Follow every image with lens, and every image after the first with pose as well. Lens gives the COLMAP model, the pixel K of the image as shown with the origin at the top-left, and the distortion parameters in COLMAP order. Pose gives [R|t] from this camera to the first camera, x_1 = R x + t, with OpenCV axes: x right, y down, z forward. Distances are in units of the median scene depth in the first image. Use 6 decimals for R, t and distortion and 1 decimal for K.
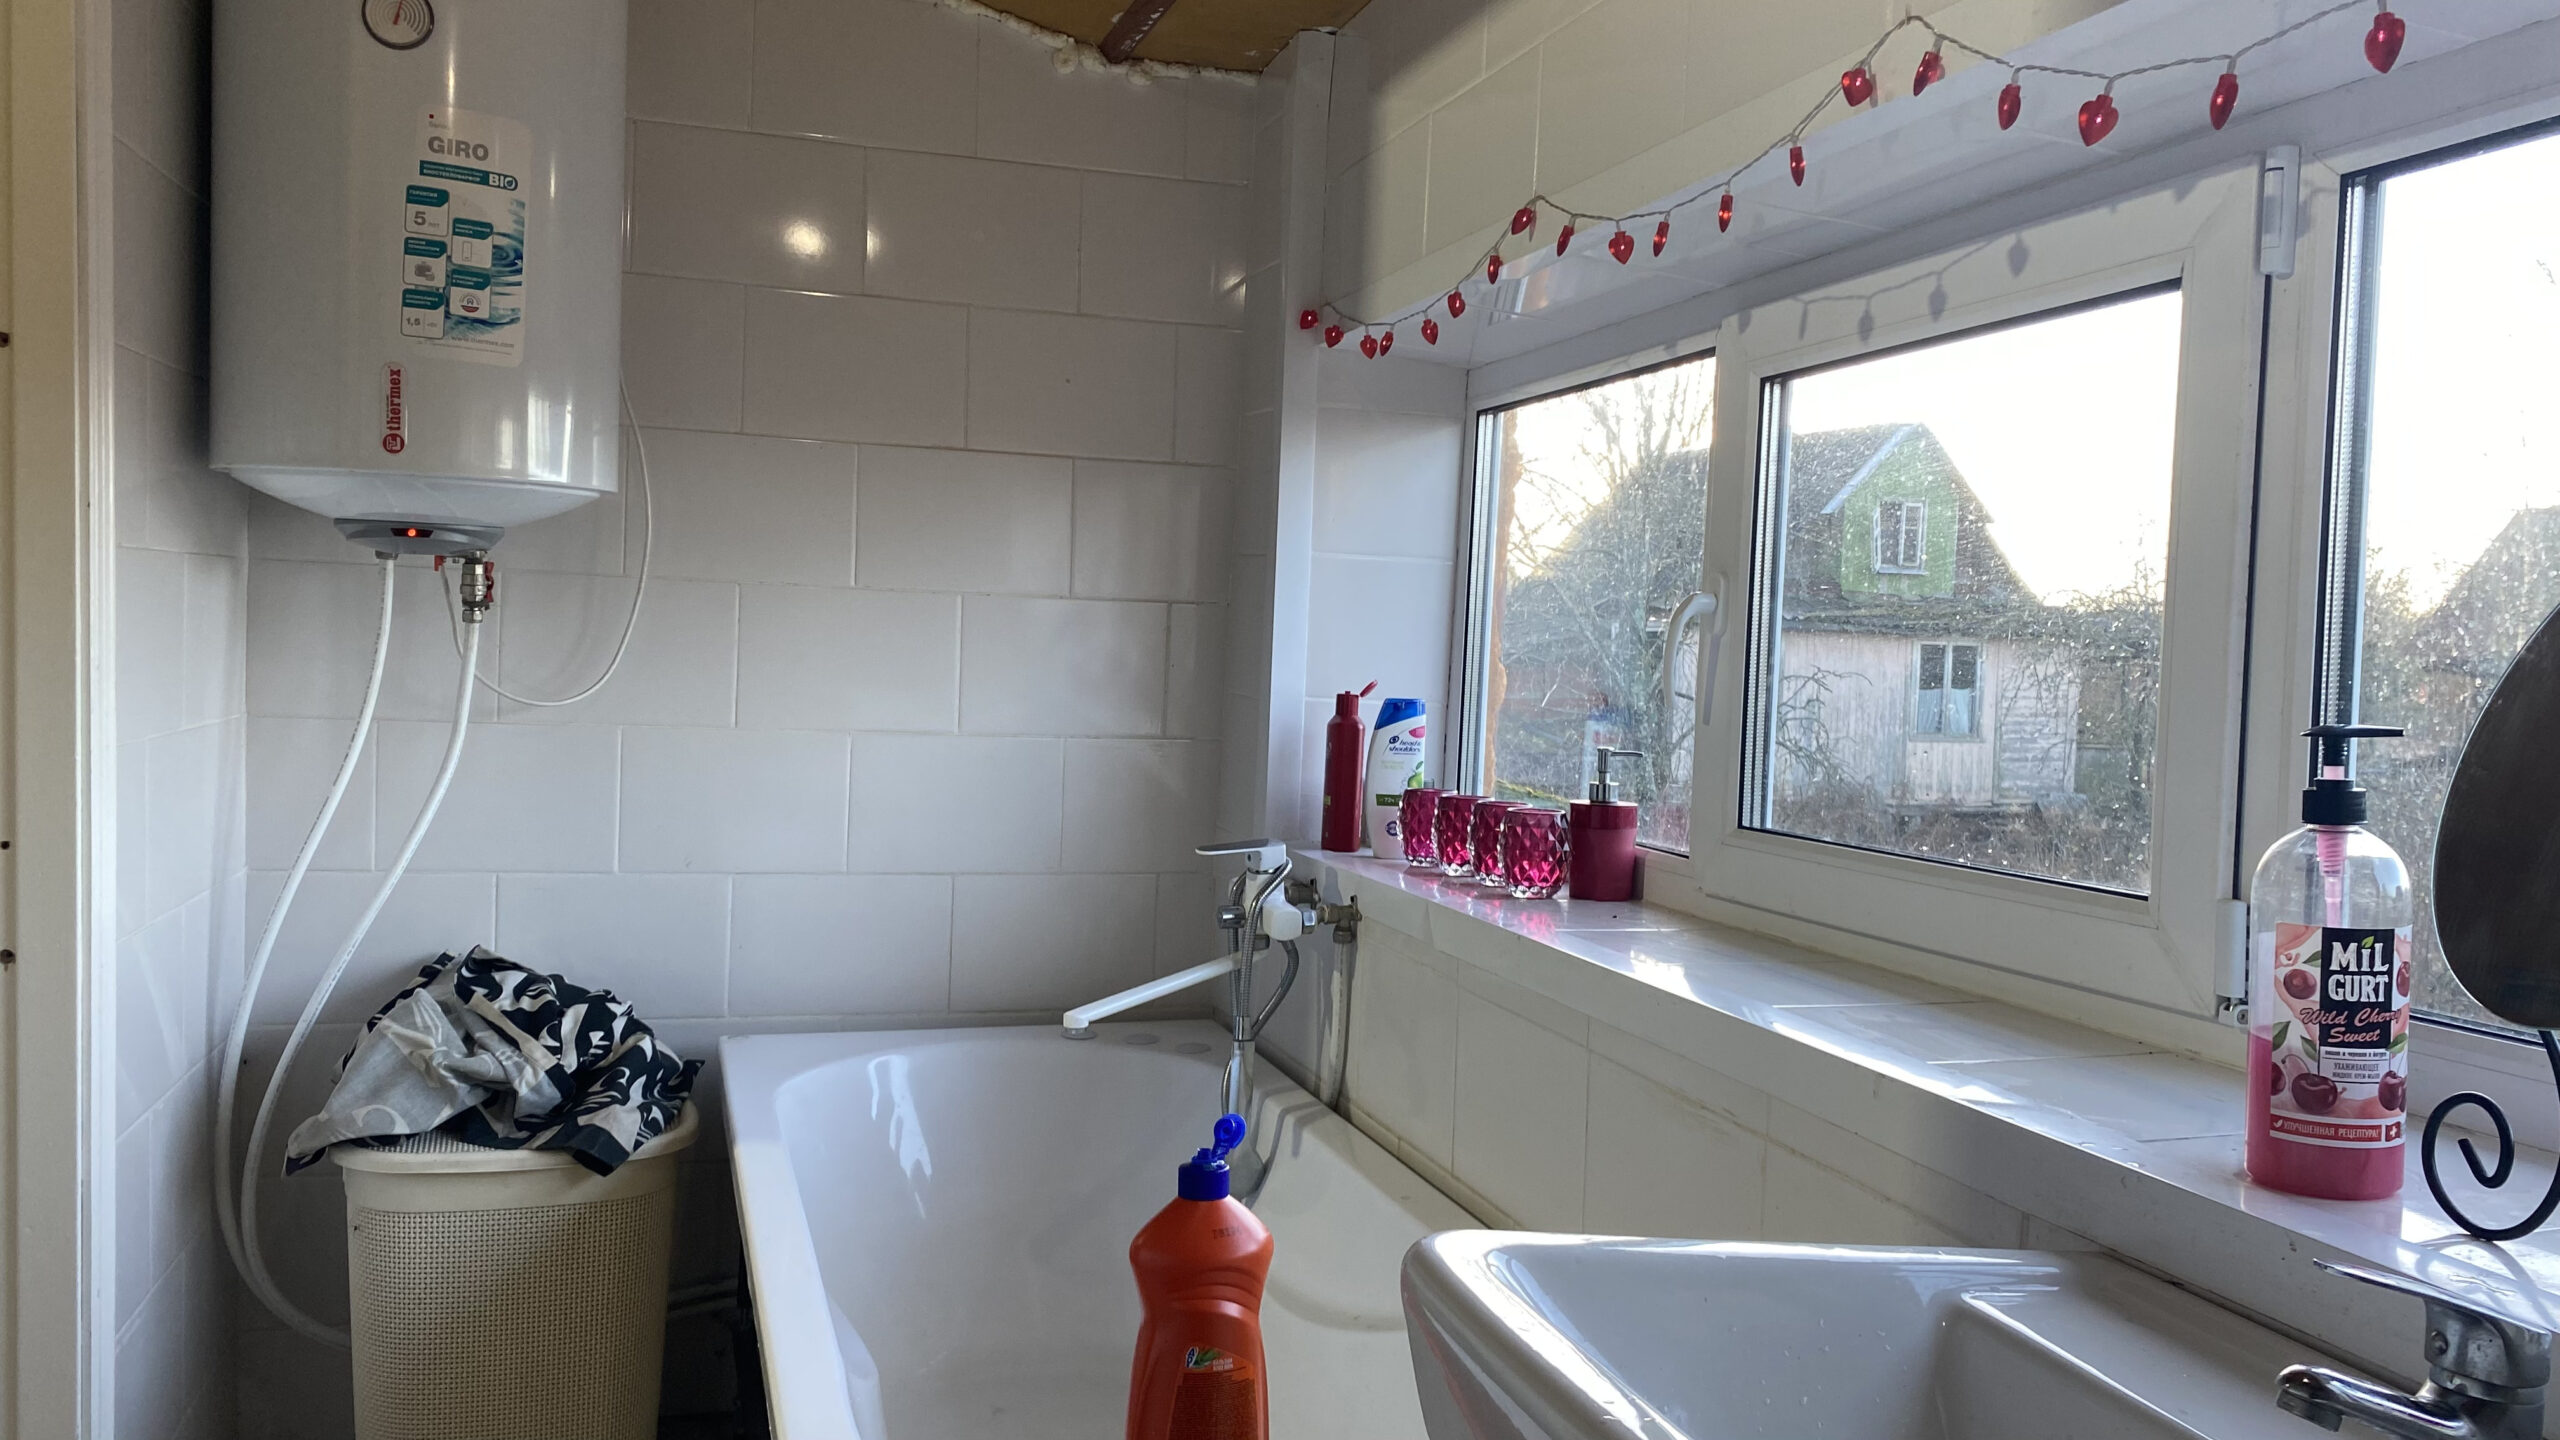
lens RADIAL K [[1959.8, 0, 1280.0], [0, 1959.8, 720.0], [0, 0, 1]] dist [0.113399, -0.142057]
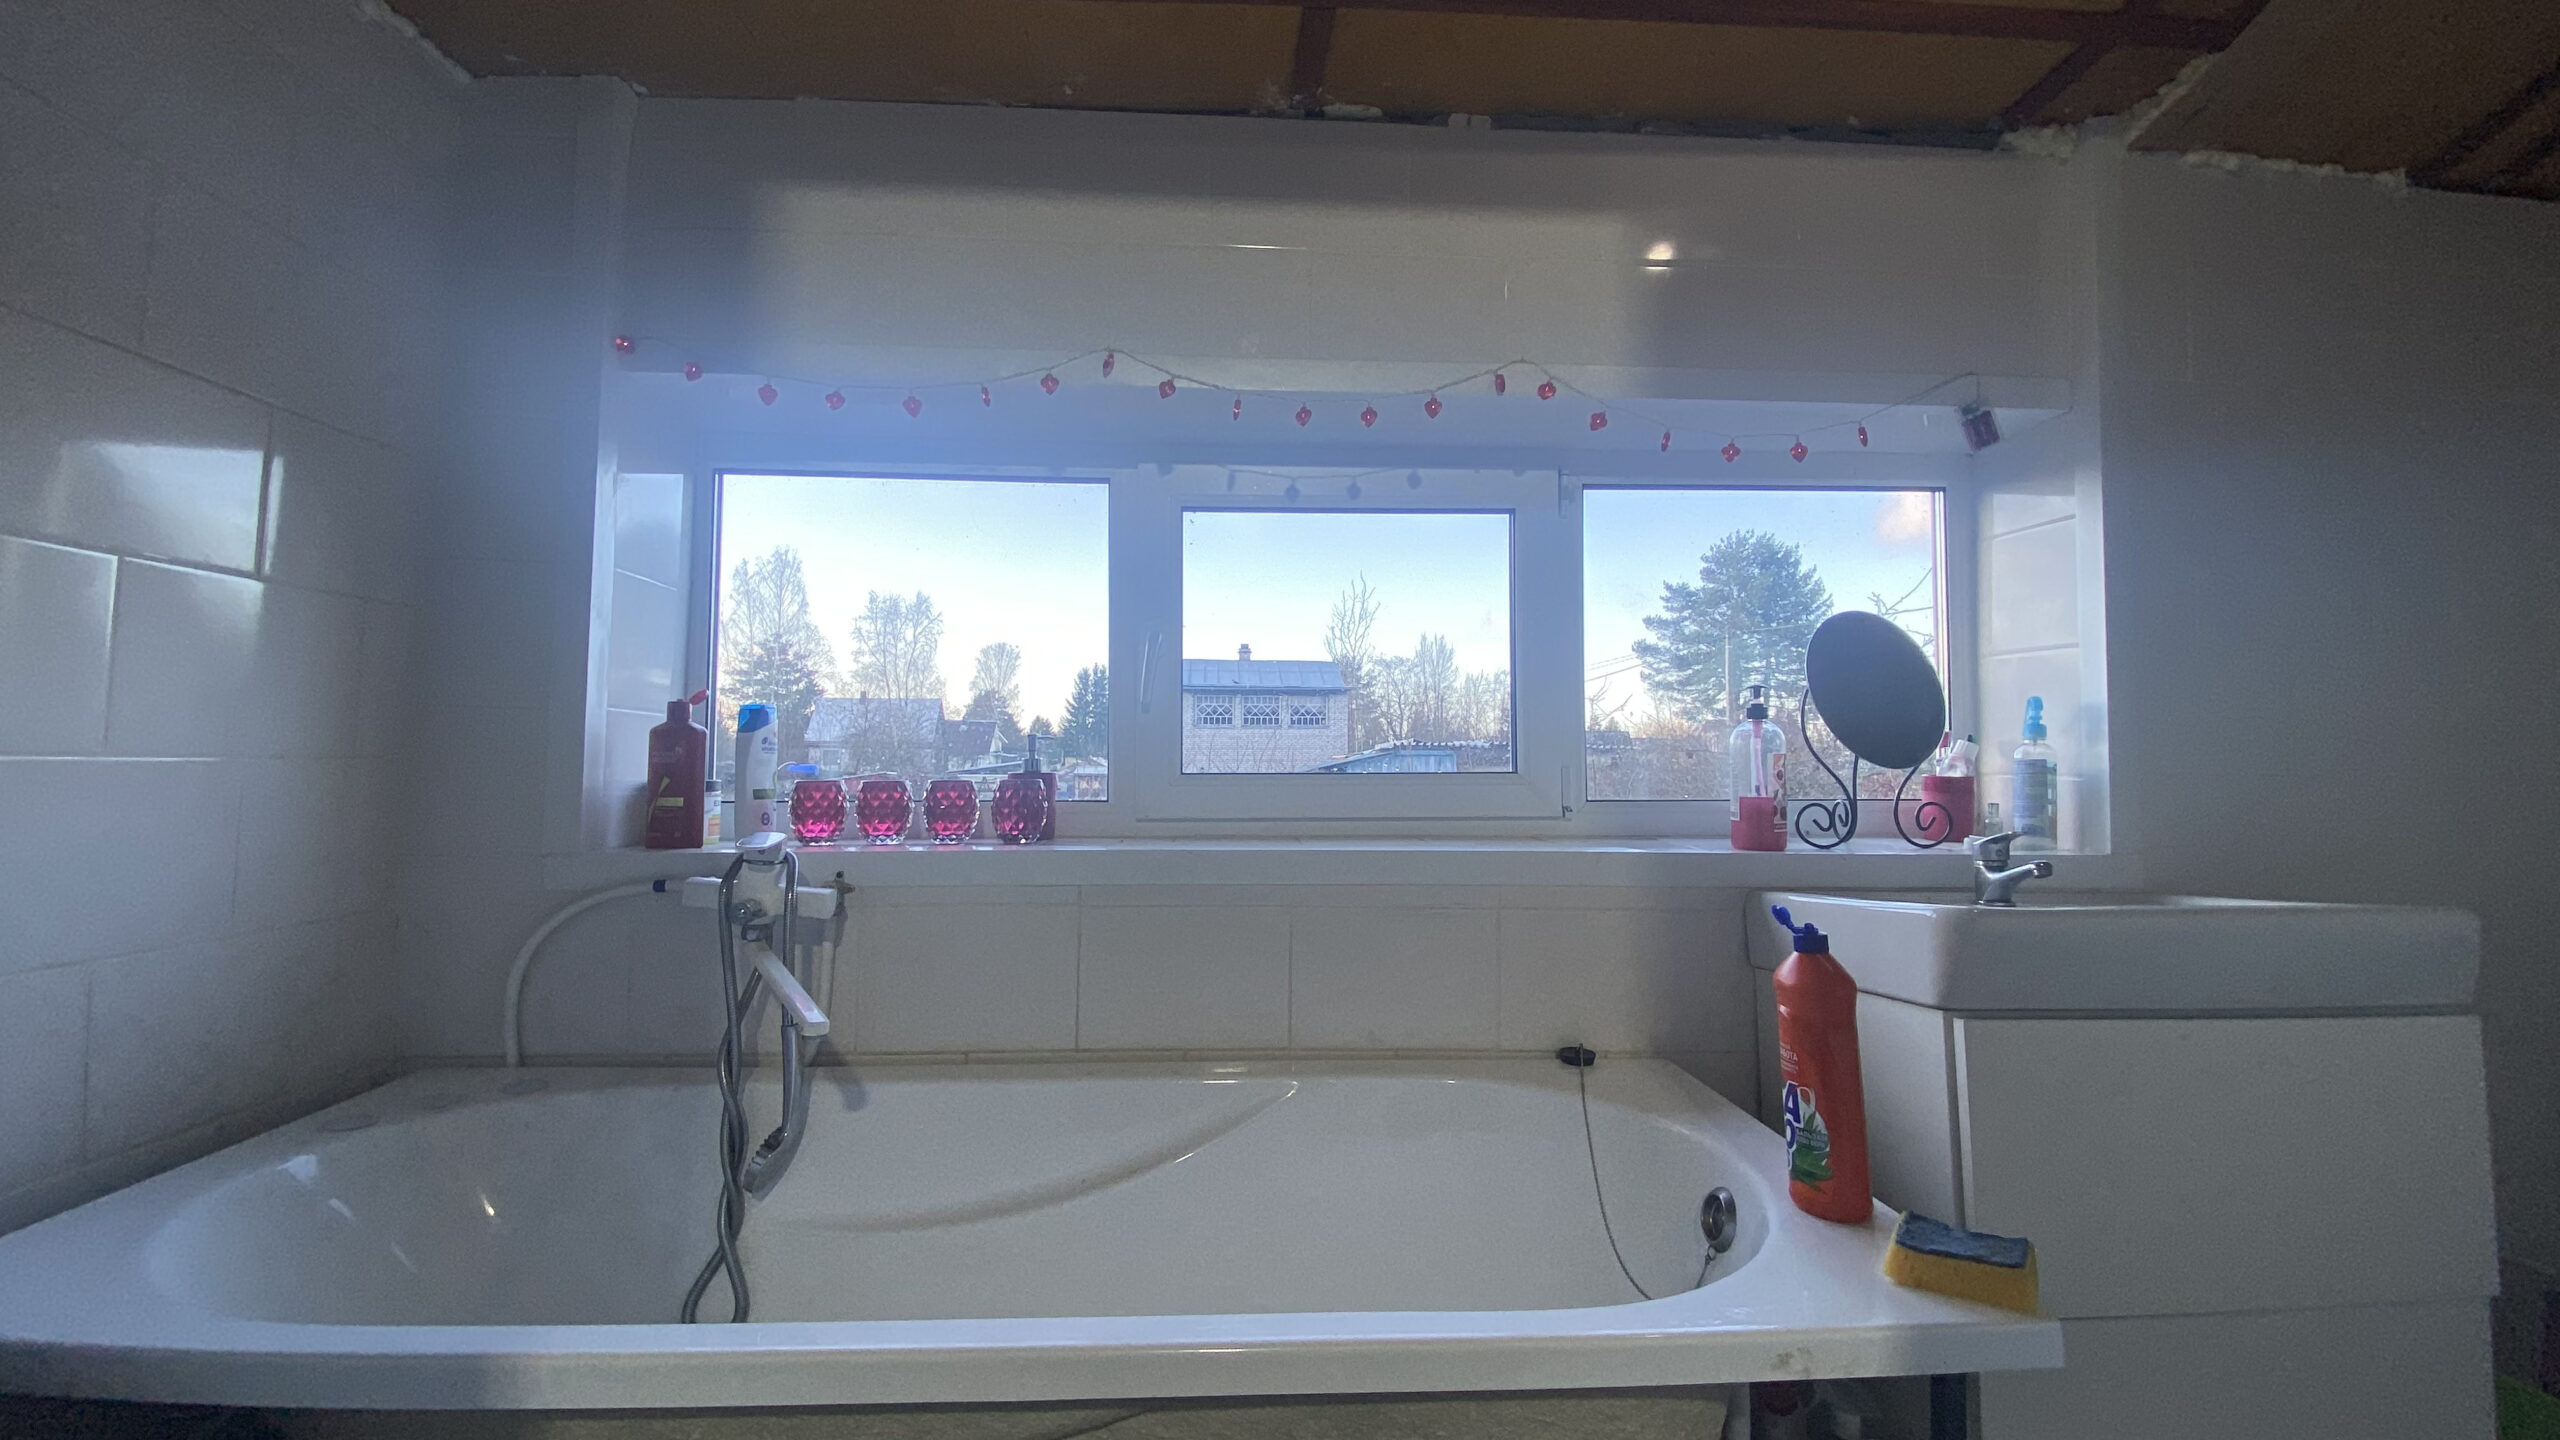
lens RADIAL K [[1041.4, 0, 1276.4], [0, 1041.4, 715.1], [0, 0, 1]] dist [0.066920, -0.050892]
pose [[0.246902, 0.011534, 0.968972, -0.622446], [0.043530, 0.998788, -0.022981, 0.029812], [-0.968062, 0.047853, 0.246101, 0.744754]]
